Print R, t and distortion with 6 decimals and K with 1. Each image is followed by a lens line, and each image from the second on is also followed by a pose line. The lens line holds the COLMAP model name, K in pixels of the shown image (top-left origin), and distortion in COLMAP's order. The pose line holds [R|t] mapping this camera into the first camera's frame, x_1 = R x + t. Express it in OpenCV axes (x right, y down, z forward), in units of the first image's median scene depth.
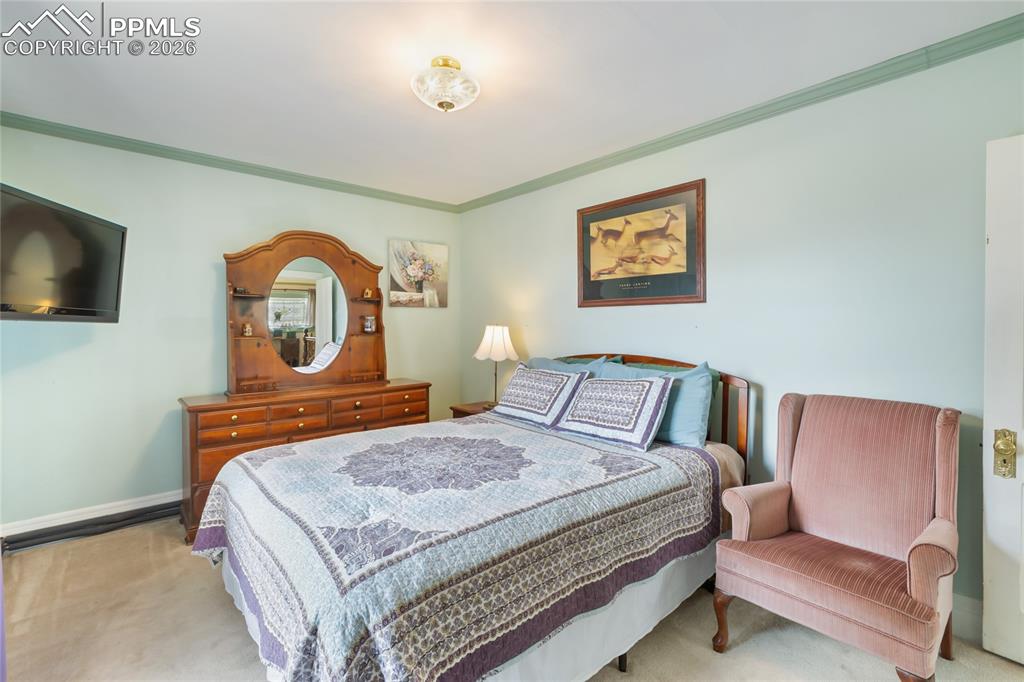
lens RADIAL K [[464.9, 0, 517.2], [0, 464.9, 330.3], [0, 0, 1]] dist [-0.001074, 0.000043]
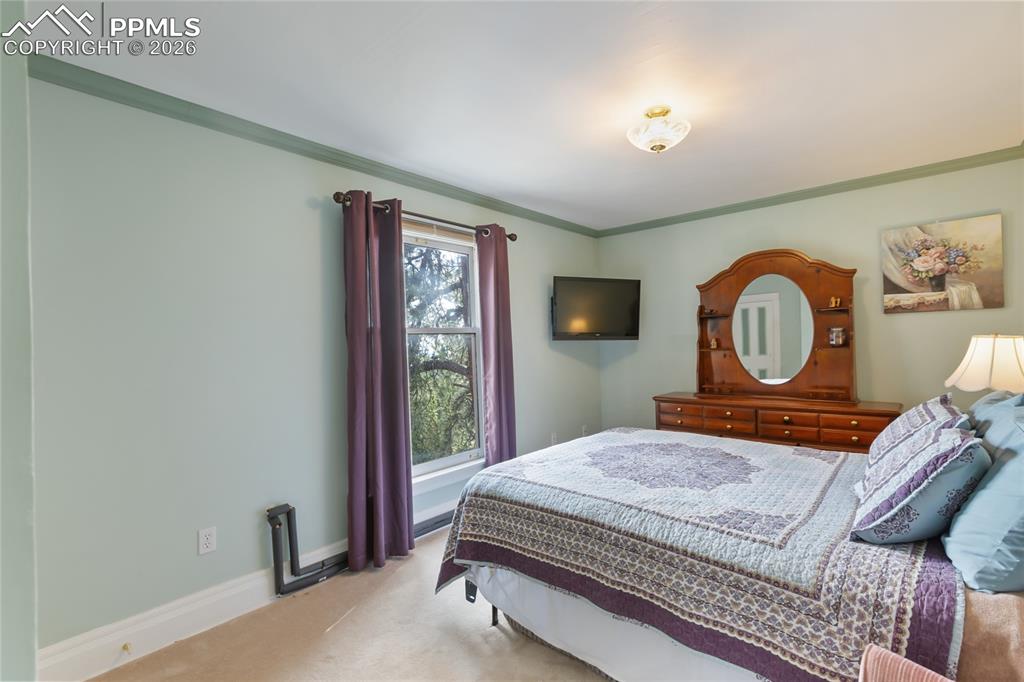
lens RADIAL K [[464.9, 0, 516.9], [0, 464.9, 344.1], [0, 0, 1]] dist [-0.001074, 0.000043]
pose [[0.123995, 0.002029, -0.992281, 0.533578], [0.011818, 0.999924, 0.003521, -0.009383], [0.992213, -0.012163, 0.123961, 0.296882]]
